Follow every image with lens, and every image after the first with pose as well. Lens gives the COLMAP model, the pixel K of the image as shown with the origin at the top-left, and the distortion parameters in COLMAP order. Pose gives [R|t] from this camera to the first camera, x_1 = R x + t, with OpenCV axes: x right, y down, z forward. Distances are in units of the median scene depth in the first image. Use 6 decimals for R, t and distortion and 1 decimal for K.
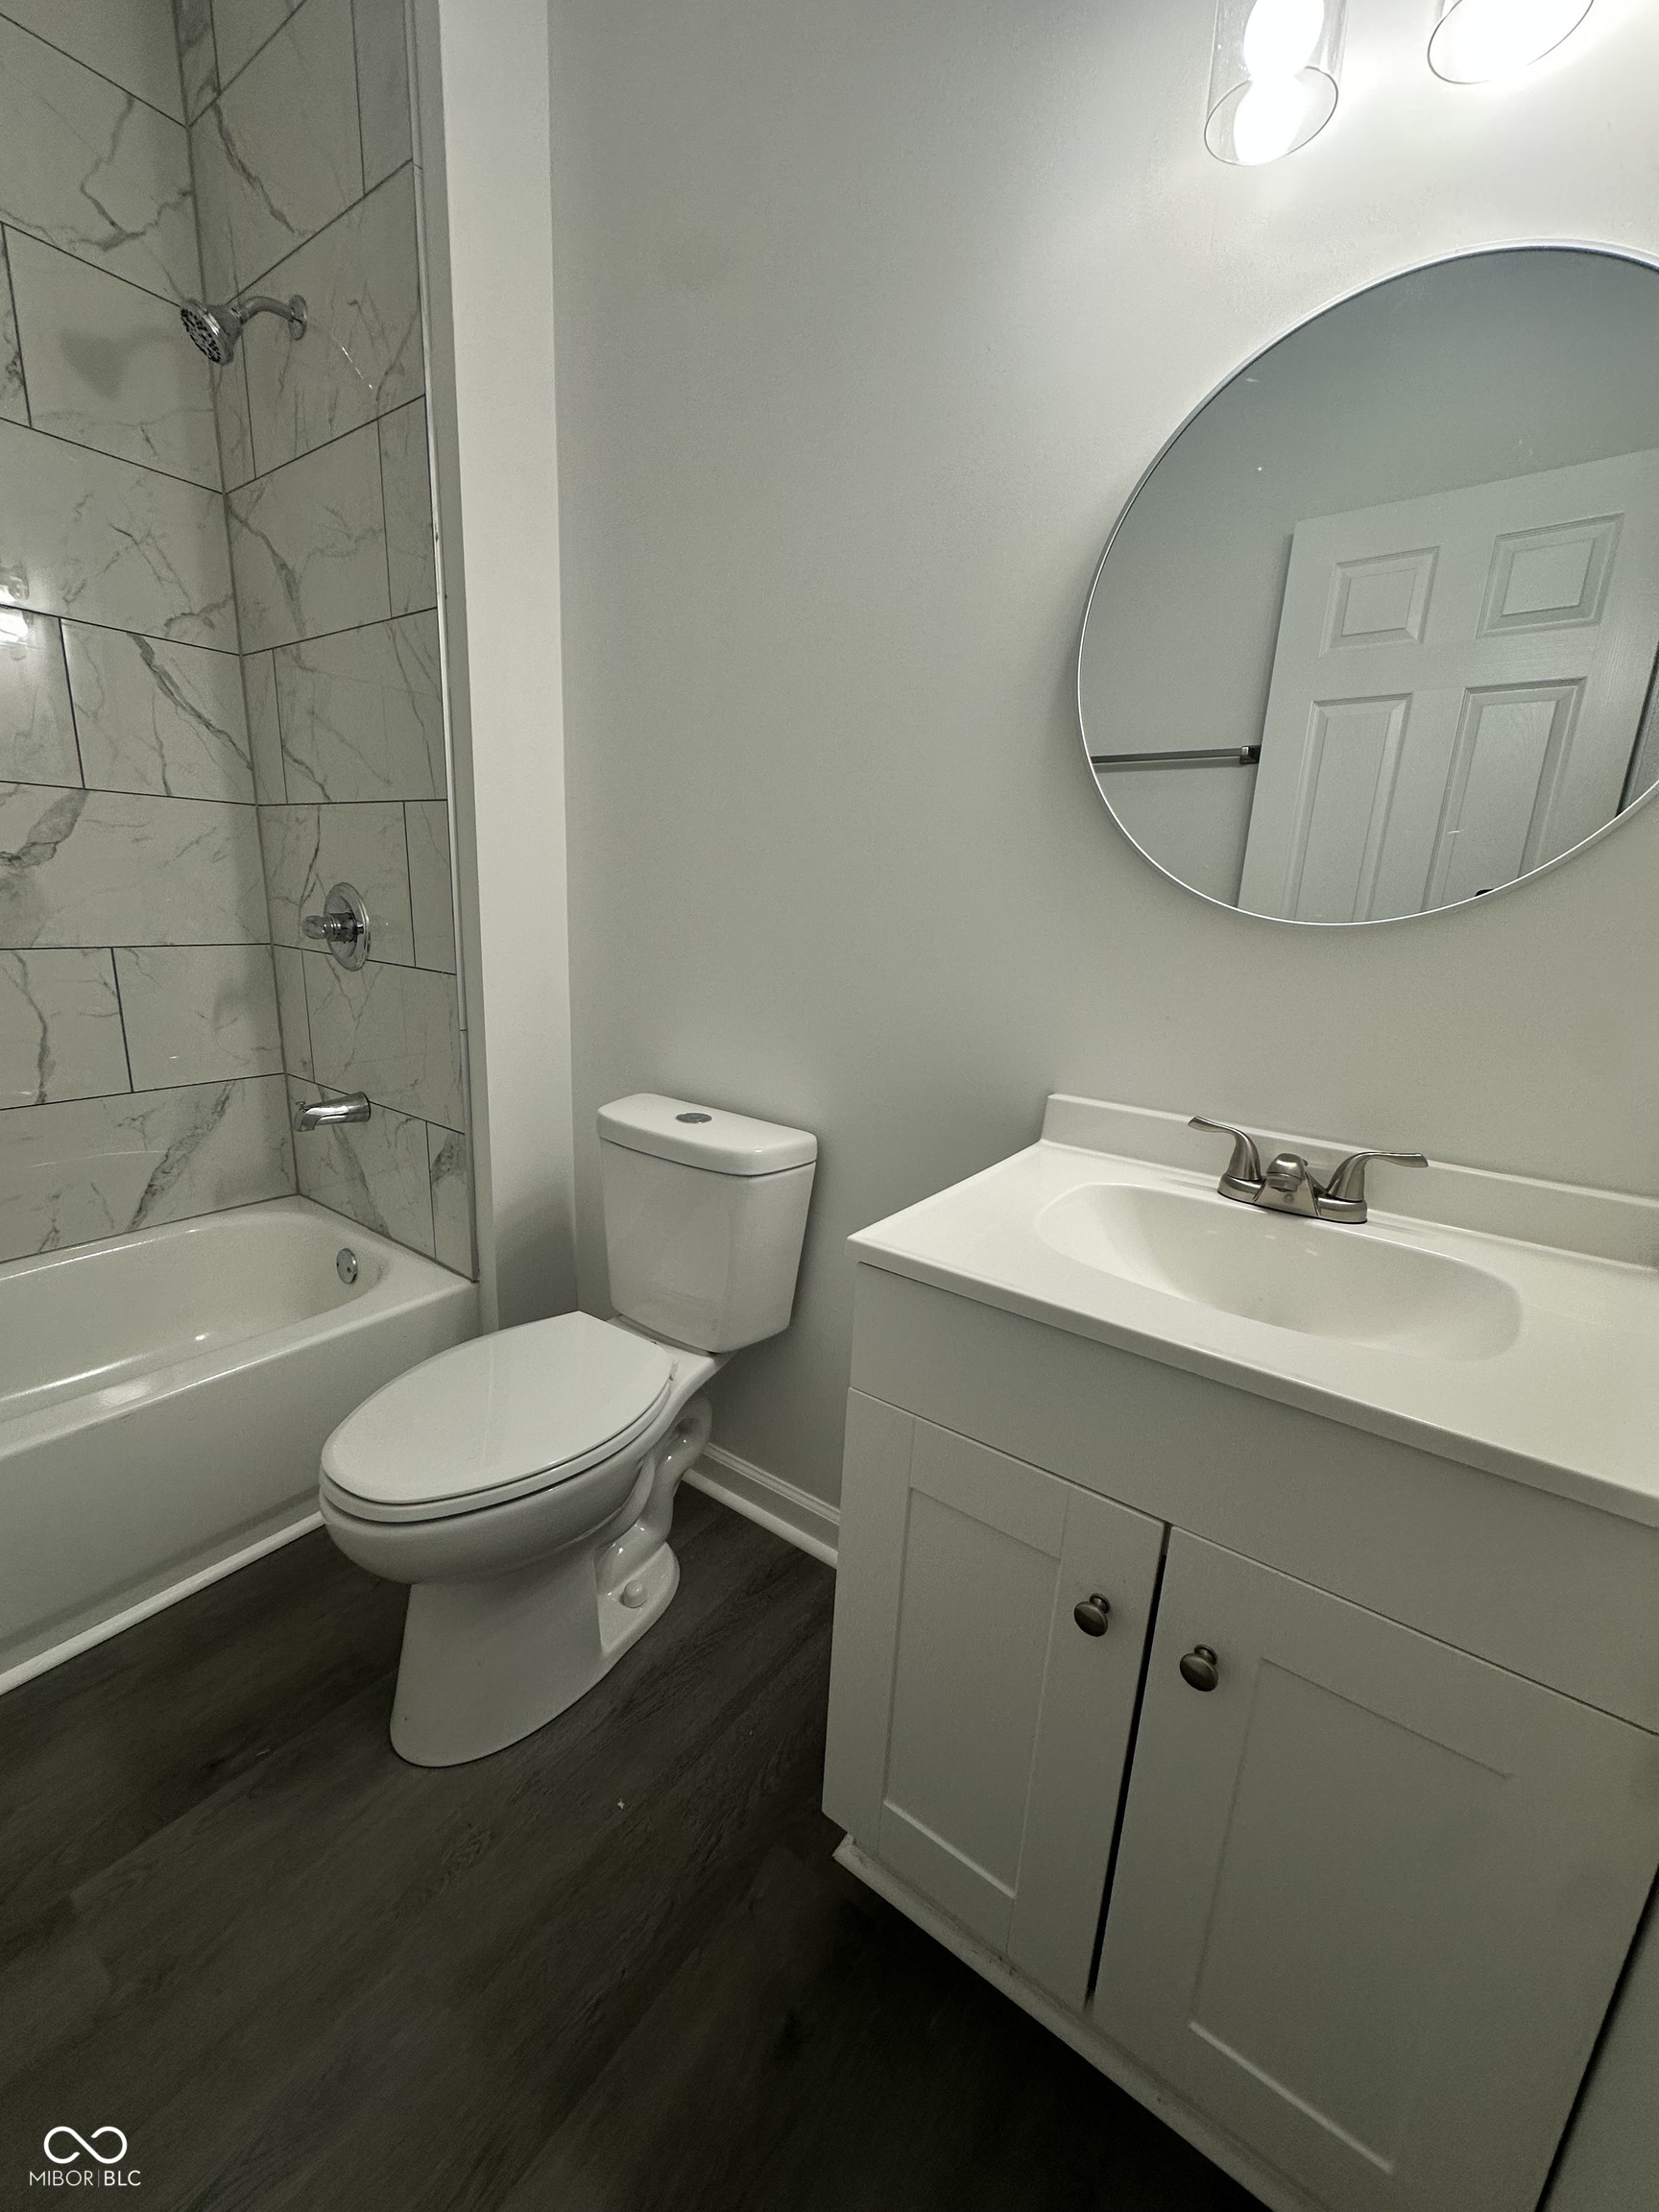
lens RADIAL K [[880.9, 0, 833.9], [0, 880.9, 1102.1], [0, 0, 1]] dist [-0.002315, 0.000379]
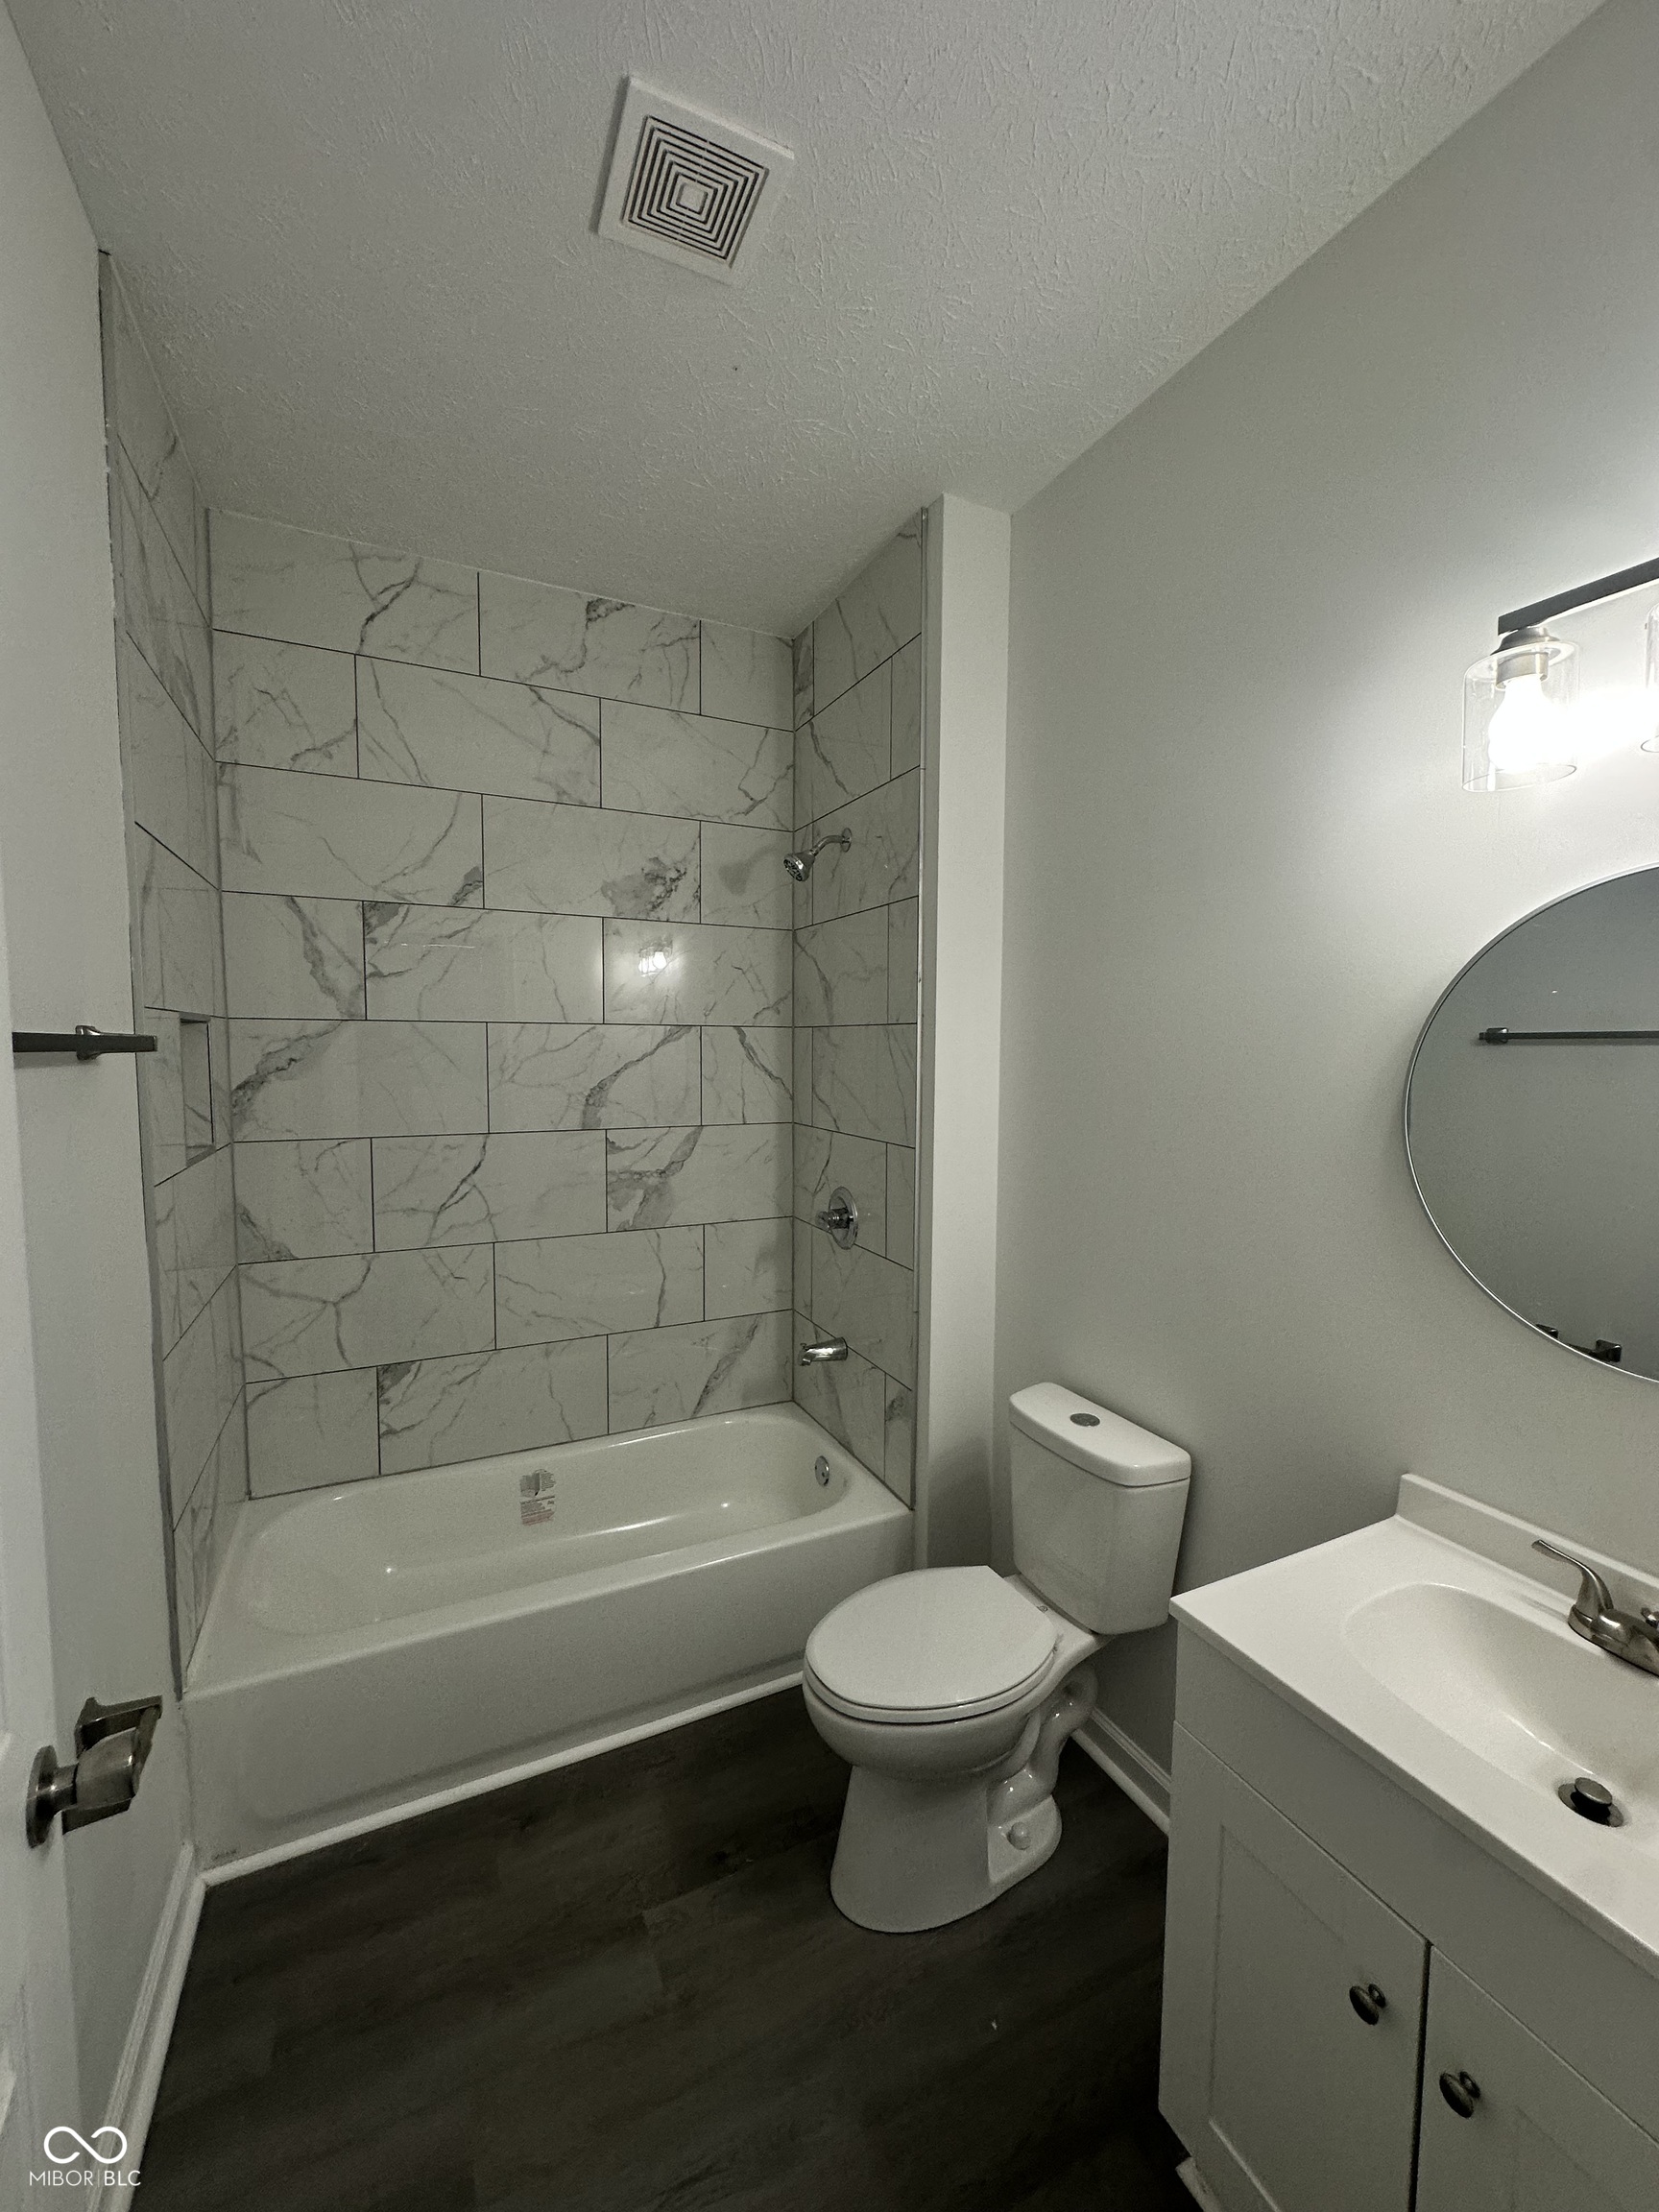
lens RADIAL K [[880.9, 0, 833.9], [0, 880.9, 1102.1], [0, 0, 1]] dist [-0.002315, 0.000379]
pose [[0.881006, -0.008589, -0.473027, 0.100847], [-0.078285, 0.983406, -0.163661, -0.163408], [0.466583, 0.181217, 0.865714, -0.262920]]
